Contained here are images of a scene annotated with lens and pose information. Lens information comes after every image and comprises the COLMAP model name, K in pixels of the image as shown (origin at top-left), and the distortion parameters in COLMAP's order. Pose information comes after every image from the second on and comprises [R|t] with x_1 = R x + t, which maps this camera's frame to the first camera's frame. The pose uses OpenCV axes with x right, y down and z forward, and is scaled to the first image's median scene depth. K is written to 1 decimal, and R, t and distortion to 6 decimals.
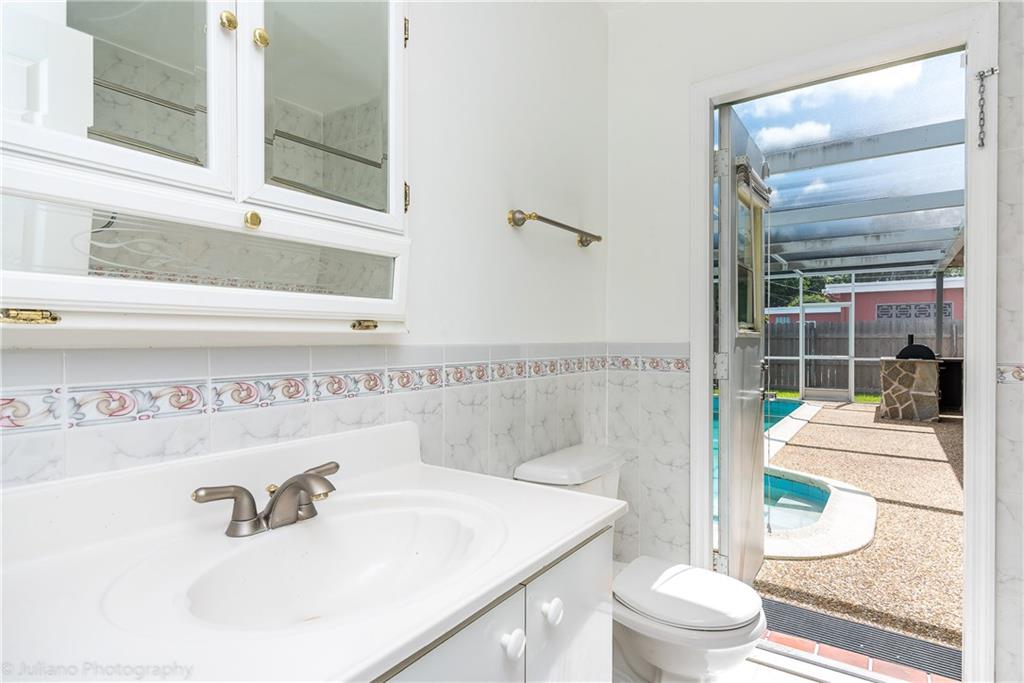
lens RADIAL K [[550.0, 0, 515.7], [0, 550.0, 343.6], [0, 0, 1]] dist [-0.001531, 0.000363]
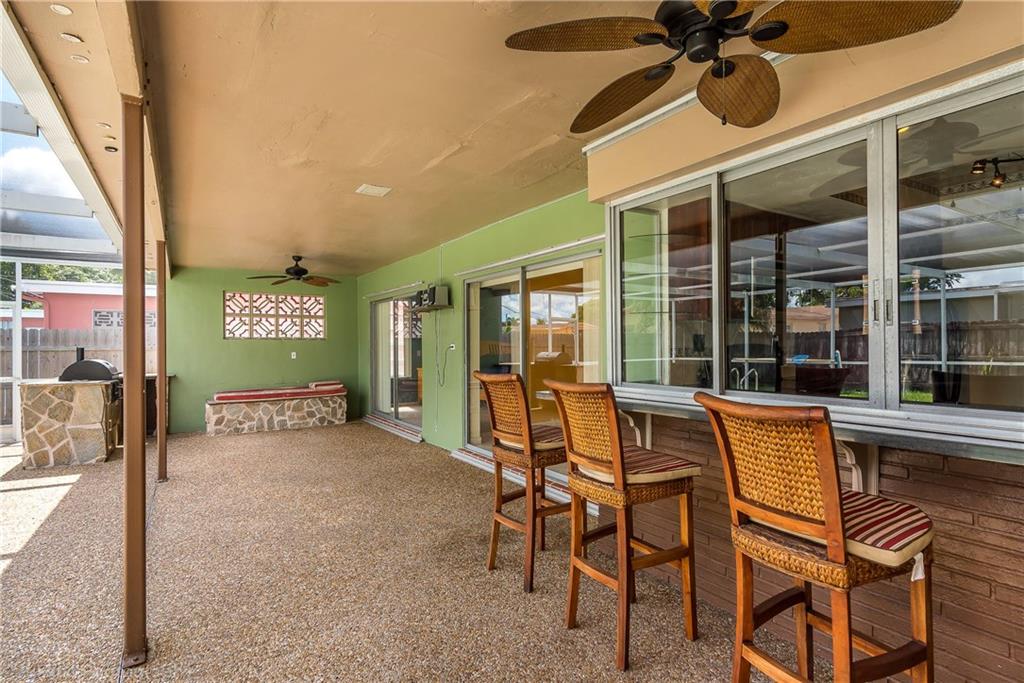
lens RADIAL K [[511.9, 0, 517.2], [0, 511.9, 342.3], [0, 0, 1]] dist [-0.001697, -0.000431]
pose [[0.379168, 0.007030, 0.925301, 0.300626], [0.010158, 0.999879, -0.011759, -0.010354], [-0.925272, 0.013858, 0.379051, 0.174914]]
